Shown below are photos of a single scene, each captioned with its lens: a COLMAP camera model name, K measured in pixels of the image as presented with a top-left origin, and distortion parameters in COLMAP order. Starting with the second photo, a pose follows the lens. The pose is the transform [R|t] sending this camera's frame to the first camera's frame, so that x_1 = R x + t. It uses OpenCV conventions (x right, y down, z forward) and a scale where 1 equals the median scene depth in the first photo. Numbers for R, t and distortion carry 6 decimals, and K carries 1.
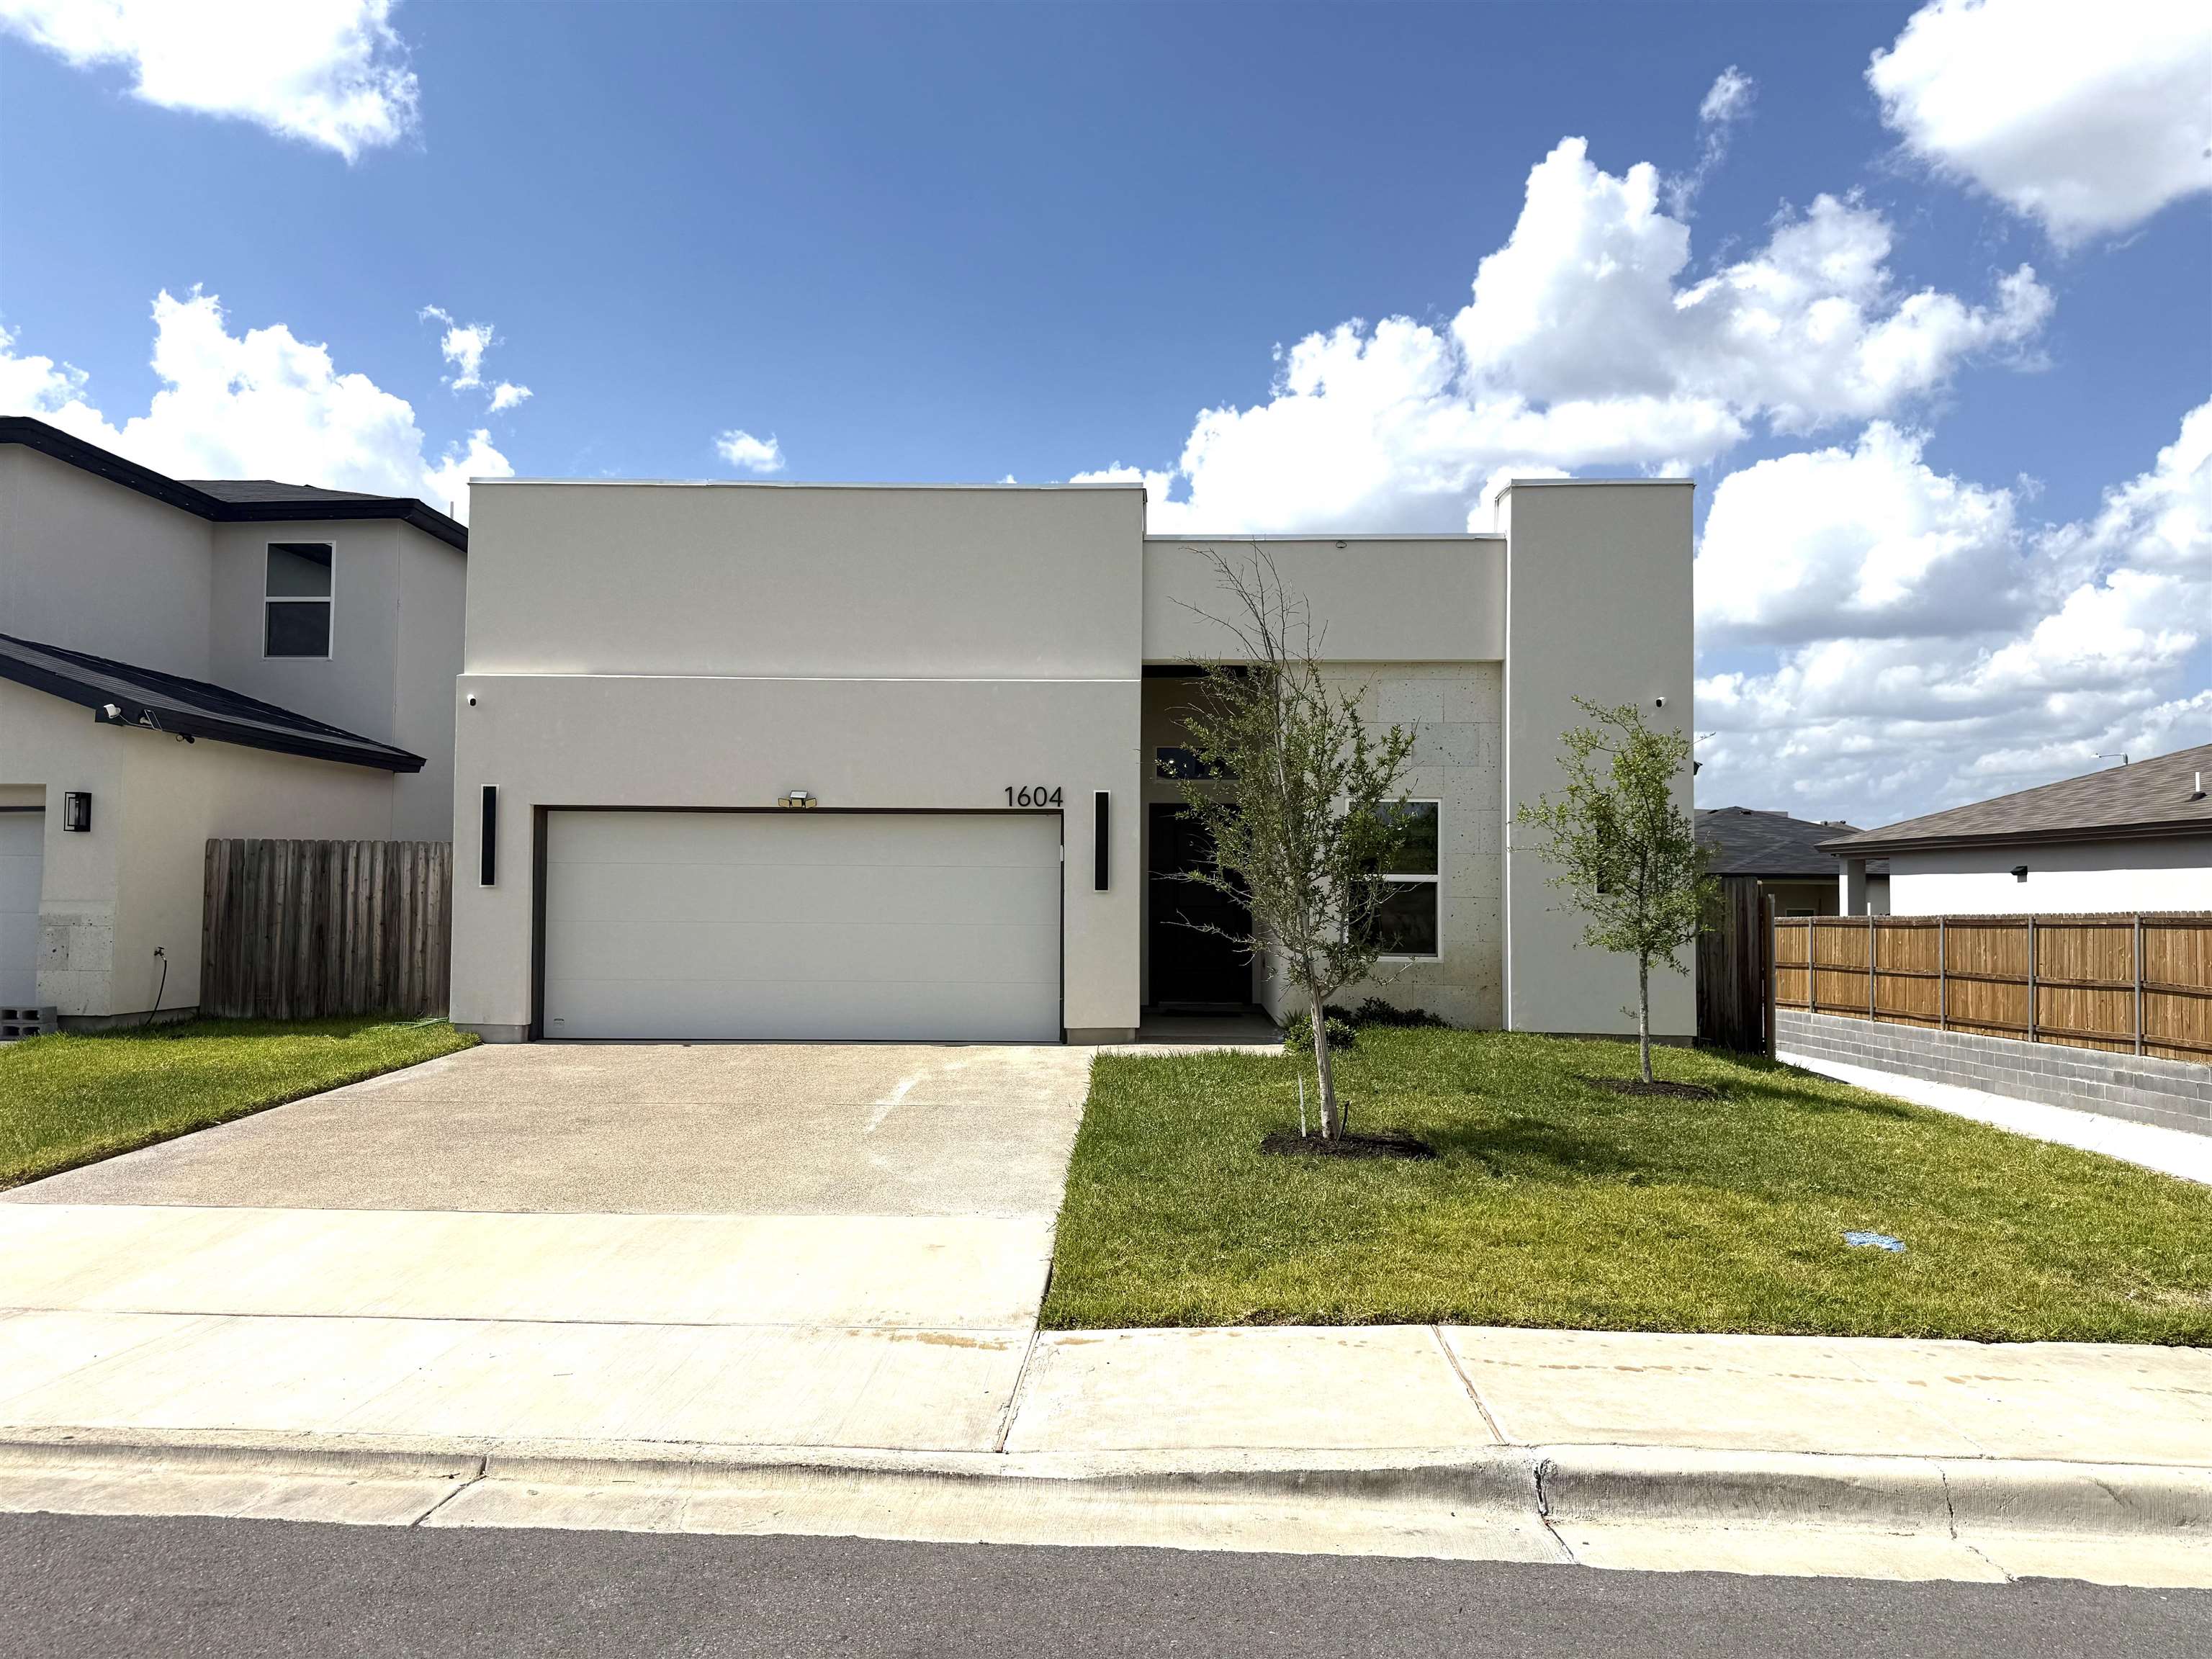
lens RADIAL K [[1539.1, 0, 1106.0], [0, 1539.1, 829.5], [0, 0, 1]] dist [0.003427, -0.001378]
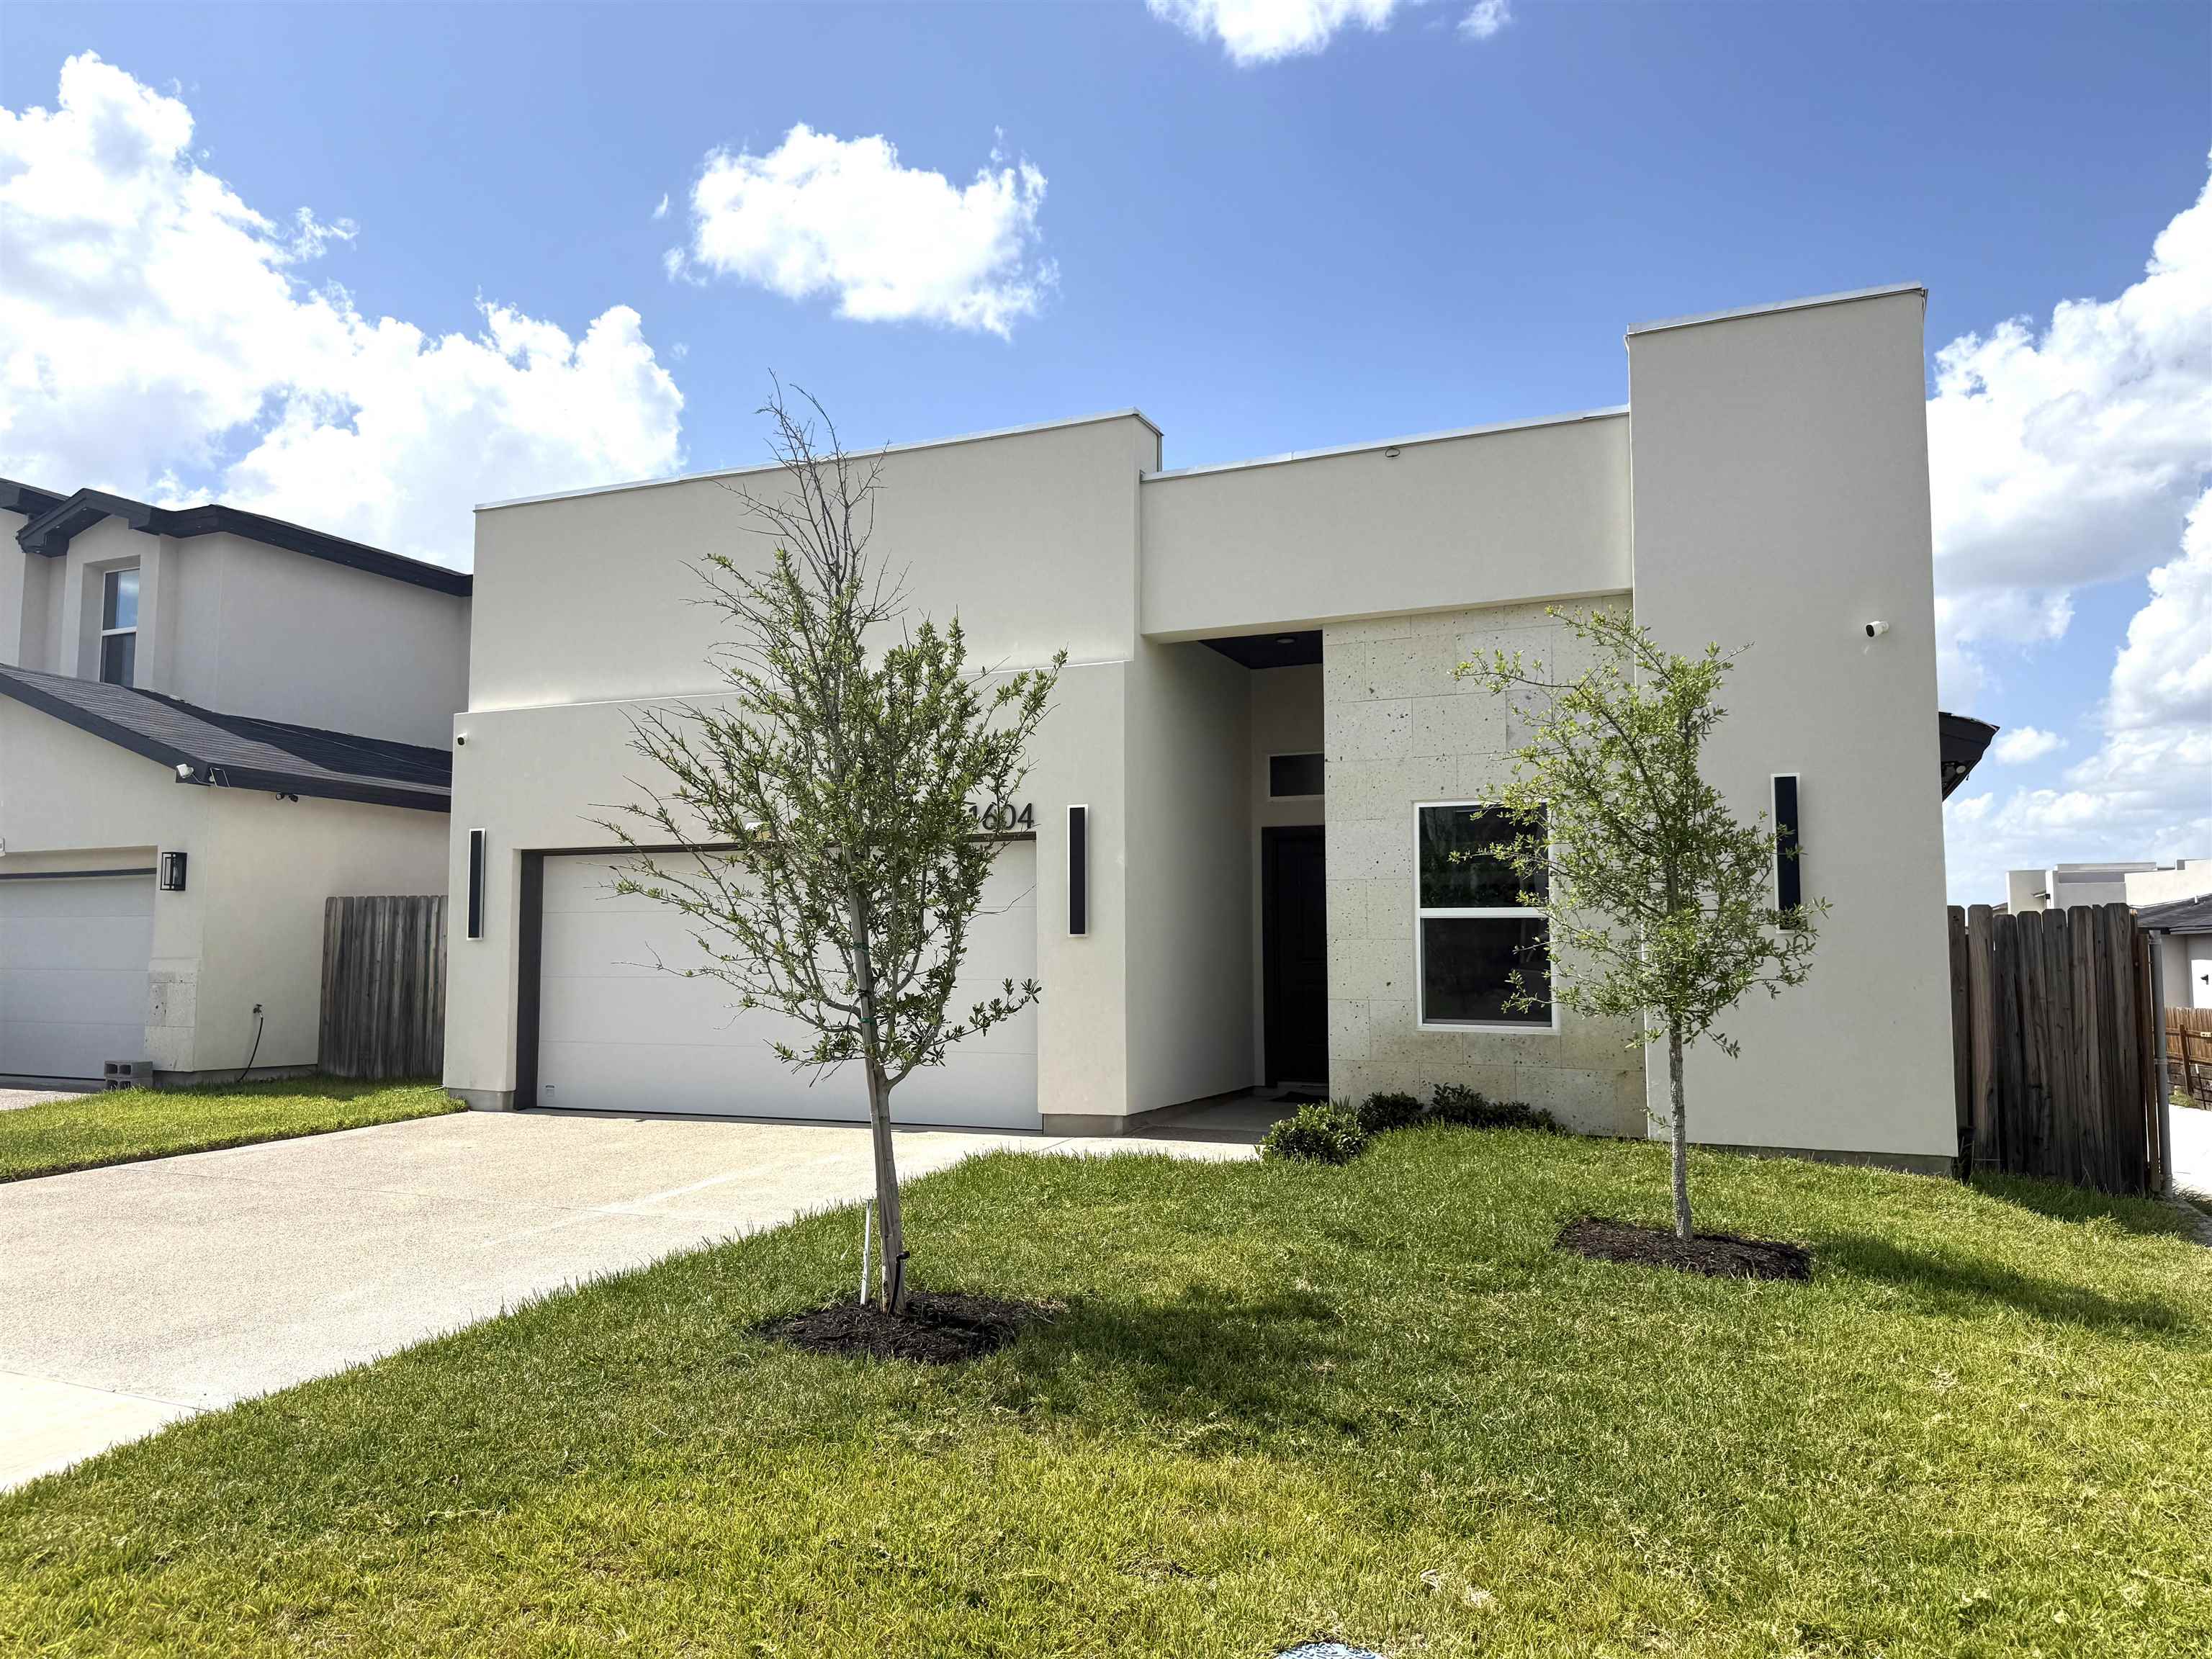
lens RADIAL K [[1539.1, 0, 1106.0], [0, 1539.1, 829.5], [0, 0, 1]] dist [0.003427, -0.001378]
pose [[0.924688, -0.038606, -0.378764, 0.296154], [0.021367, 0.998540, -0.049615, 0.024823], [0.380126, 0.037786, 0.924162, 0.284804]]
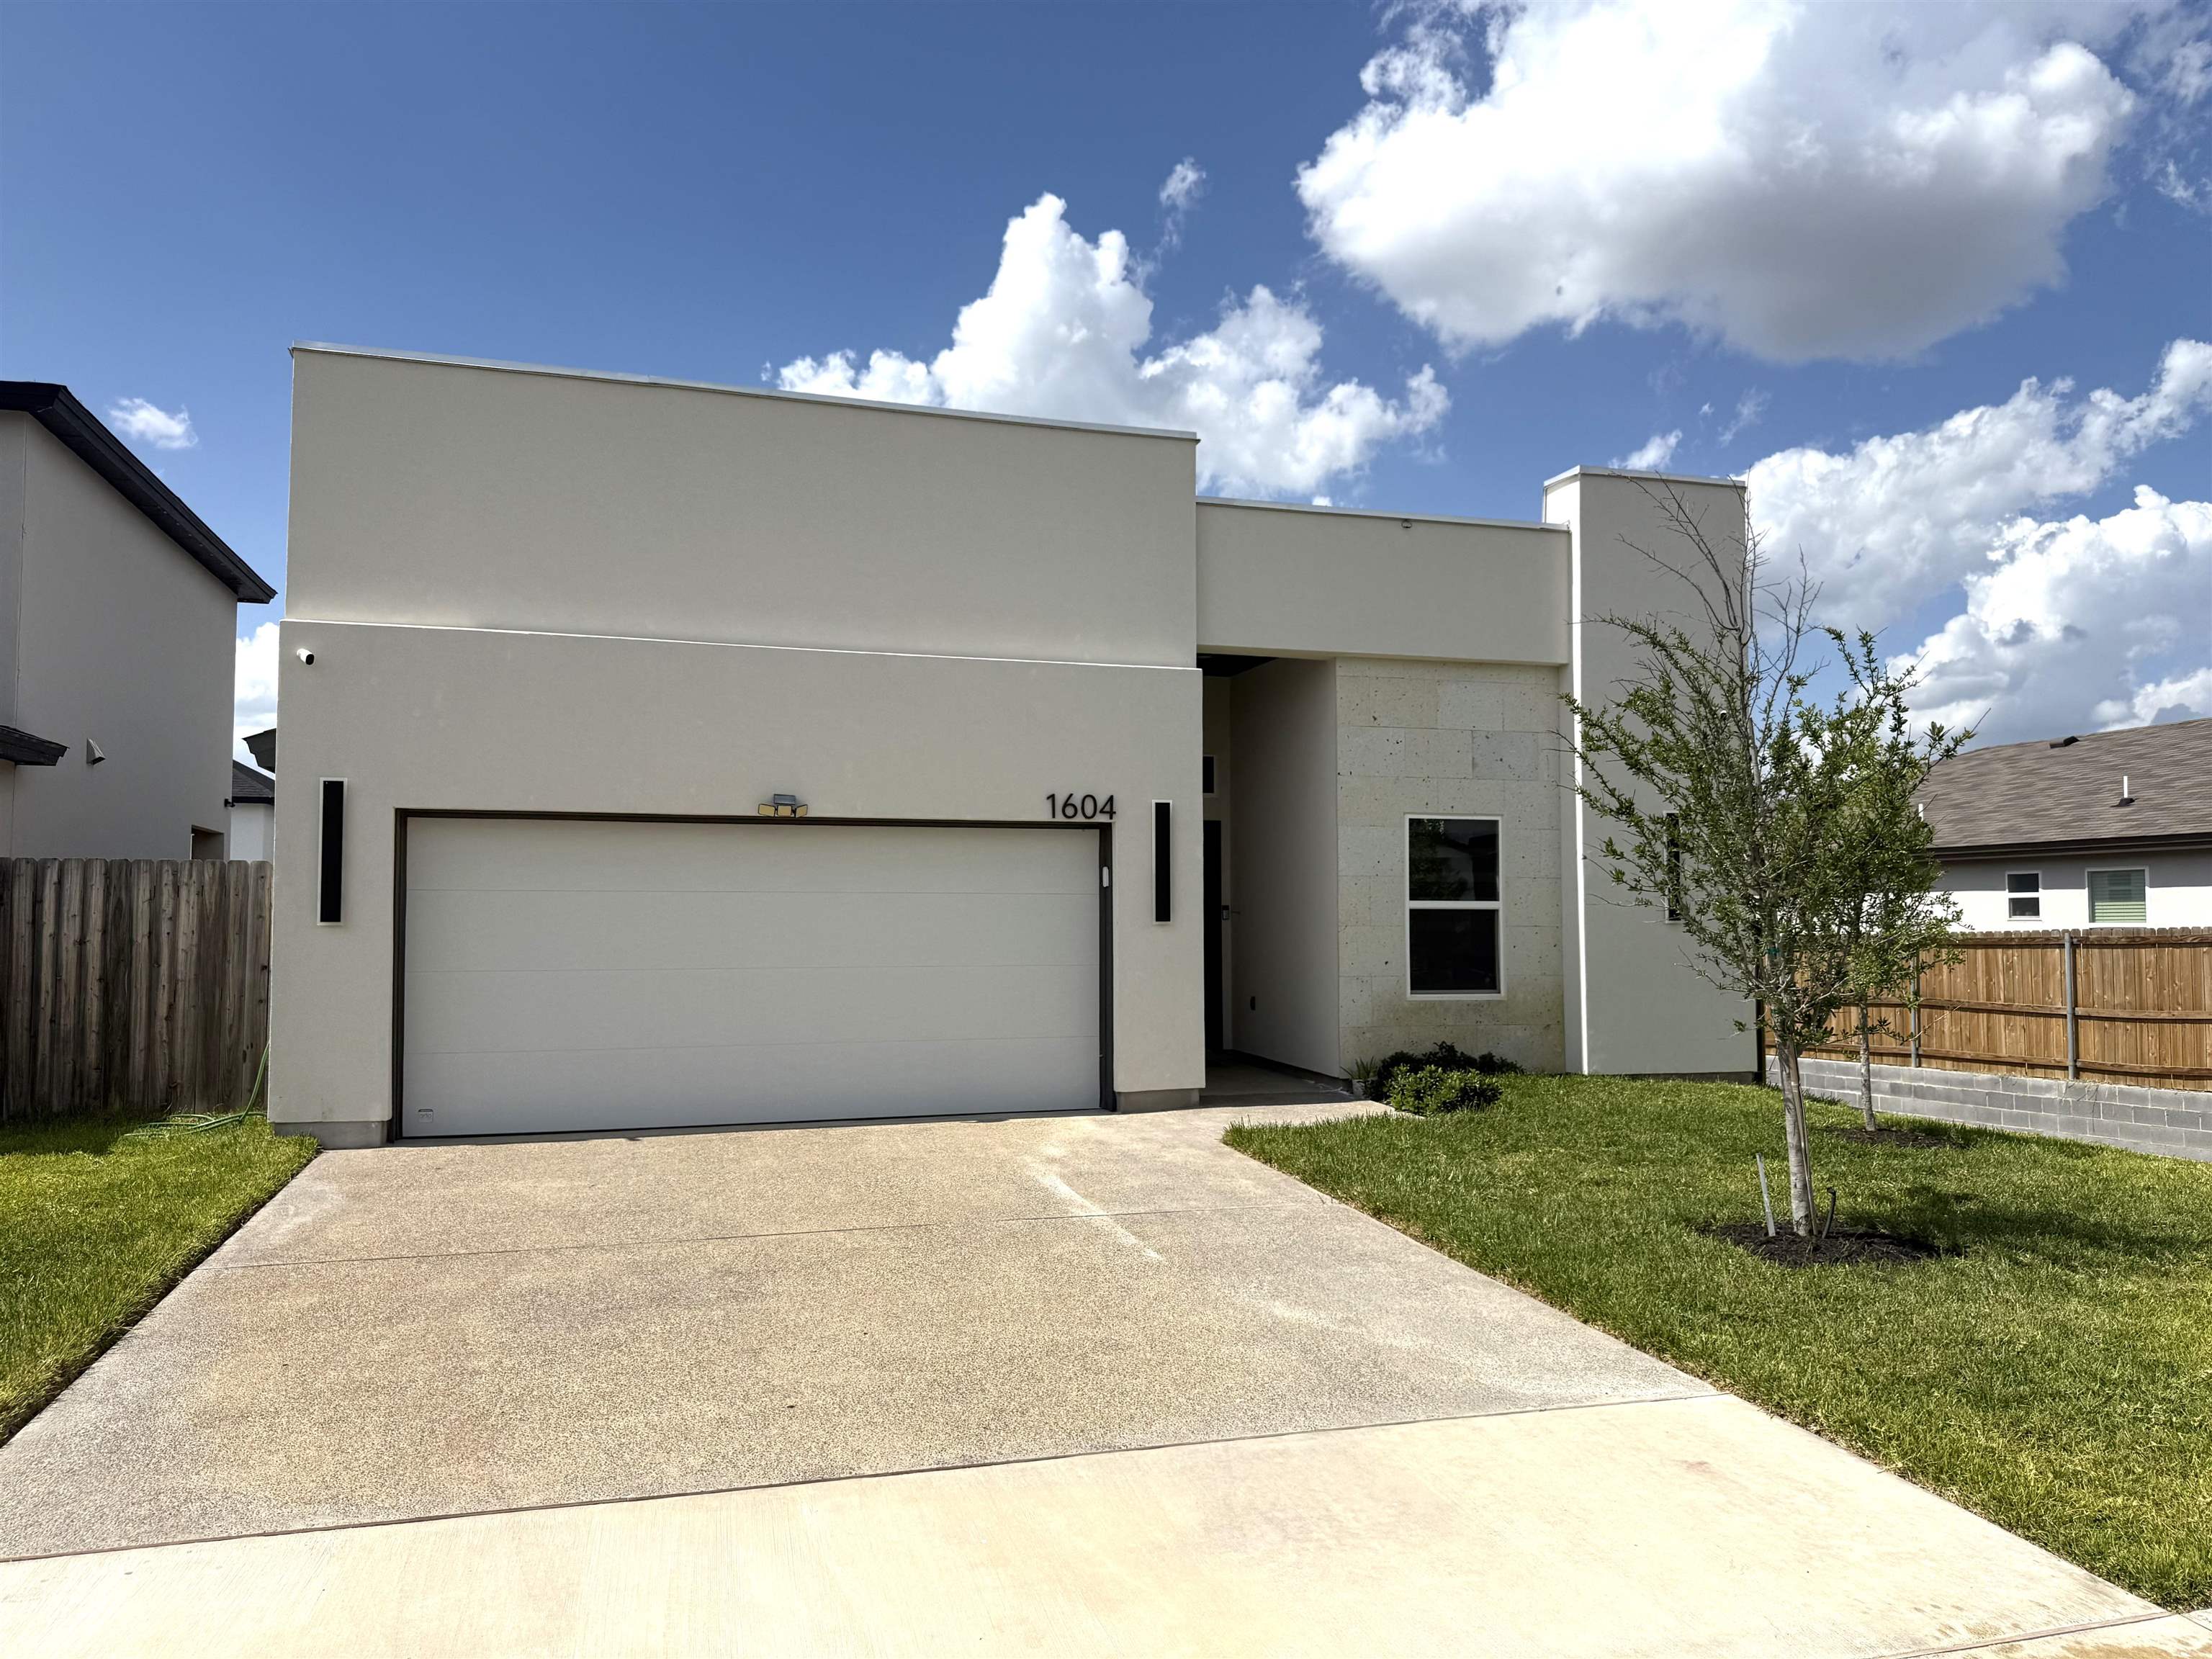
lens RADIAL K [[1545.8, 0, 1106.0], [0, 1545.8, 829.5], [0, 0, 1]] dist [-0.003687, -0.000985]
pose [[0.949059, 0.010045, 0.314937, -0.284361], [-0.004468, 0.999820, -0.018427, 0.005377], [-0.315066, 0.016082, 0.948934, 0.221232]]
